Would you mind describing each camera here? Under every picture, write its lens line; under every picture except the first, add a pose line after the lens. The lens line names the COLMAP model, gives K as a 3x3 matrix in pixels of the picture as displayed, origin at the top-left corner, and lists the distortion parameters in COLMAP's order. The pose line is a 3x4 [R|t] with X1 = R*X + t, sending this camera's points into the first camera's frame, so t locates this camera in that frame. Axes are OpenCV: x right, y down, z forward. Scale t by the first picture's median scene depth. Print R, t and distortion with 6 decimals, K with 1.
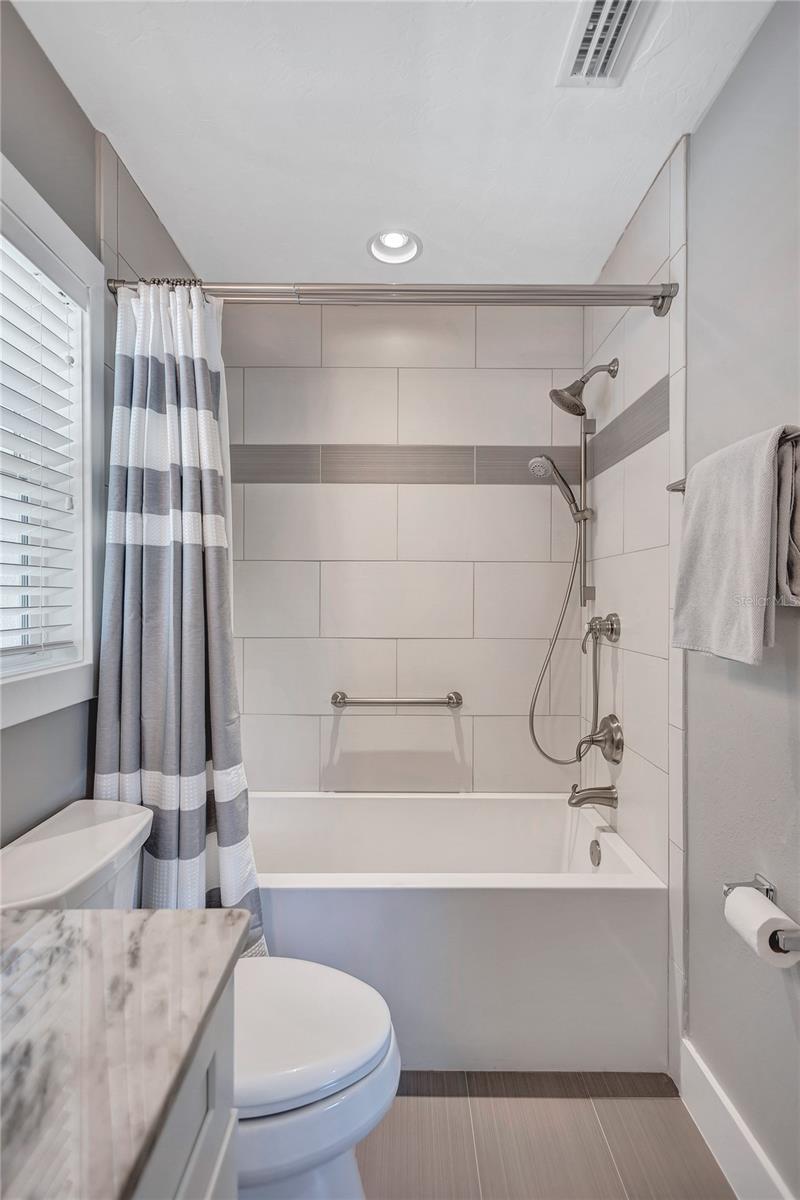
lens RADIAL K [[558.0, 0, 400.0], [0, 558.0, 600.0], [0, 0, 1]] dist [0.003083, -0.001961]
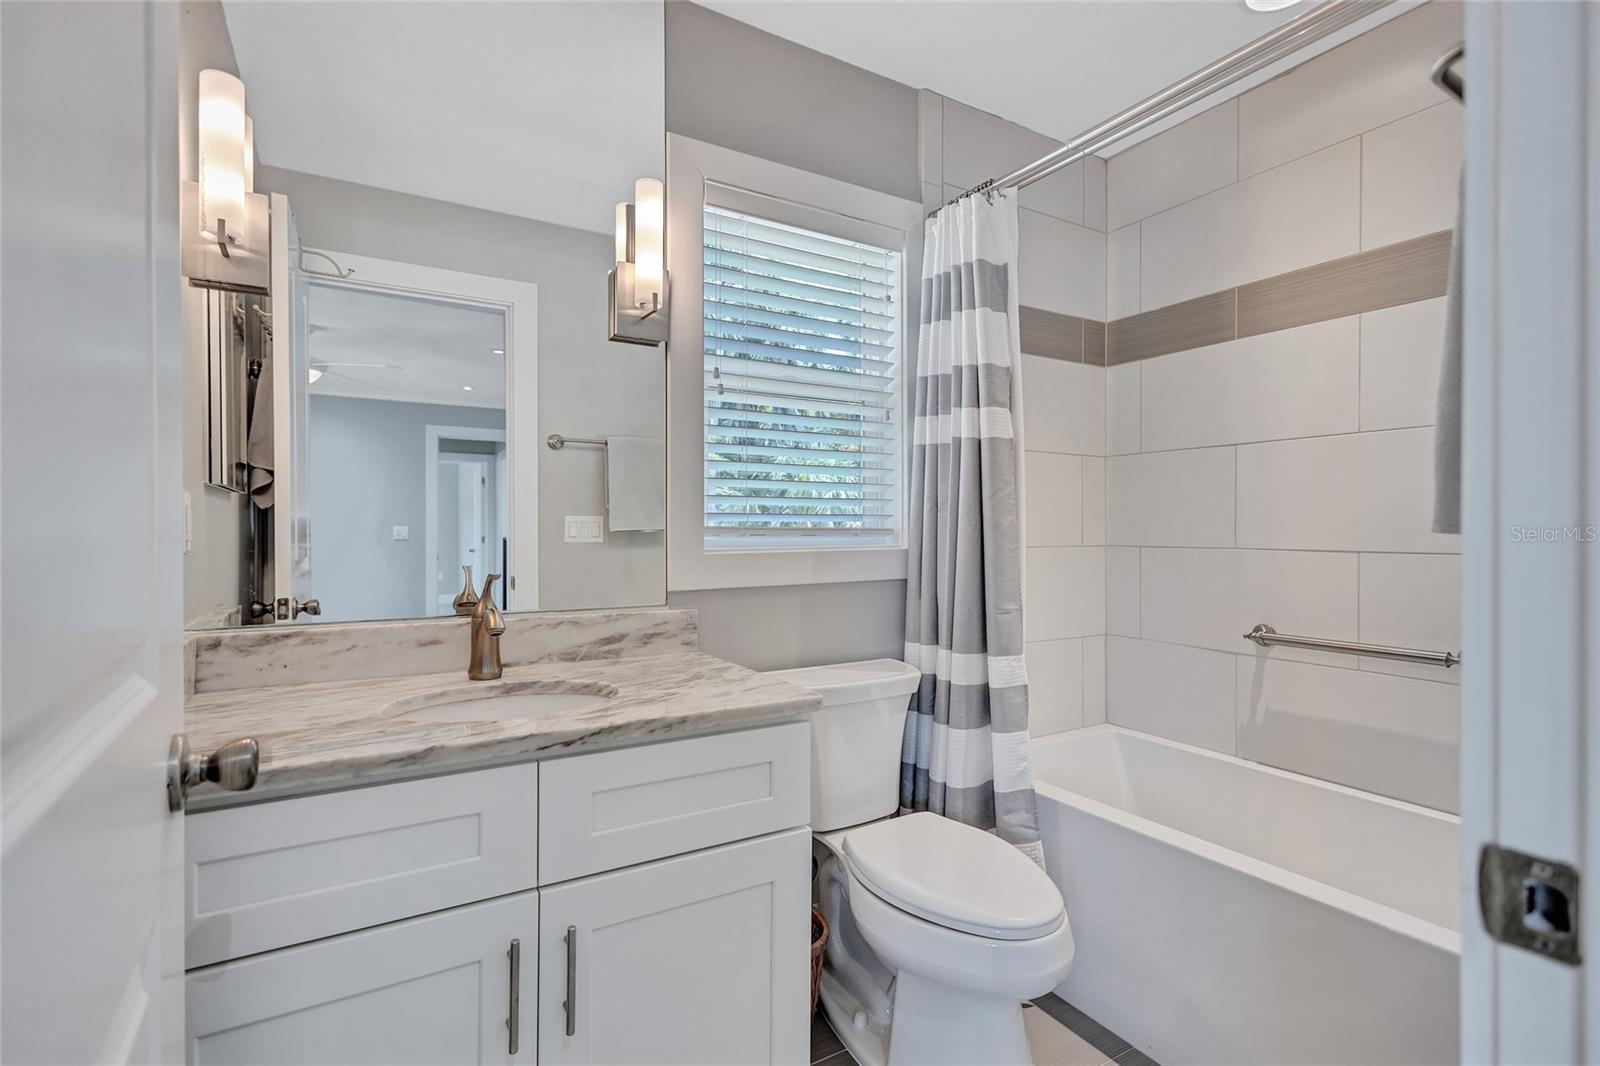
lens RADIAL K [[743.9, 0, 800.0], [0, 743.9, 533.0], [0, 0, 1]] dist [0.003083, -0.001961]
pose [[0.516677, 0.000280, -0.856180, 0.663923], [-0.001275, 0.999999, -0.000442, 0.079954], [0.856179, 0.001320, 0.516677, -0.005754]]
